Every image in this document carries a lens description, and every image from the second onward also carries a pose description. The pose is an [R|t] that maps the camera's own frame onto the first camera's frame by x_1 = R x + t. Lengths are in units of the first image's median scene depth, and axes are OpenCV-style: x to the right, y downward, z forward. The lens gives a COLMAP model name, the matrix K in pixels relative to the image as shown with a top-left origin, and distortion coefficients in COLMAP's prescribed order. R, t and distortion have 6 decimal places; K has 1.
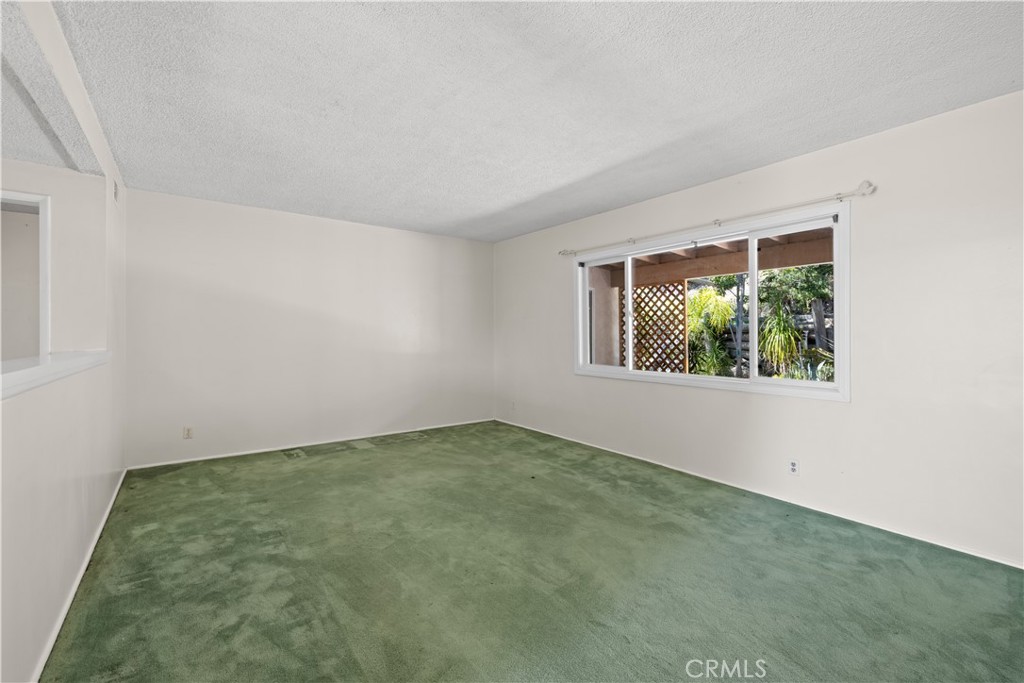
lens RADIAL K [[435.6, 0, 511.5], [0, 435.6, 337.4], [0, 0, 1]] dist [-0.000772, 0.001390]
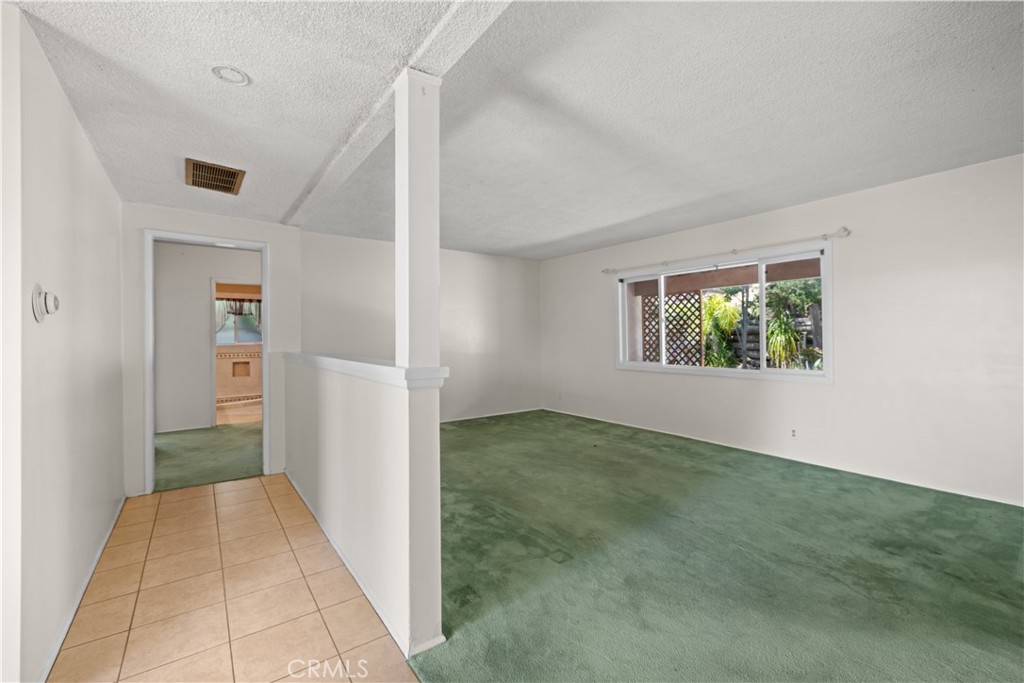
lens RADIAL K [[435.6, 0, 508.5], [0, 435.6, 339.0], [0, 0, 1]] dist [-0.000772, 0.001390]
pose [[0.999957, -0.007870, -0.004860, -0.235999], [0.007852, 0.999962, -0.003680, 0.001382], [0.004889, 0.003641, 0.999981, -0.368375]]
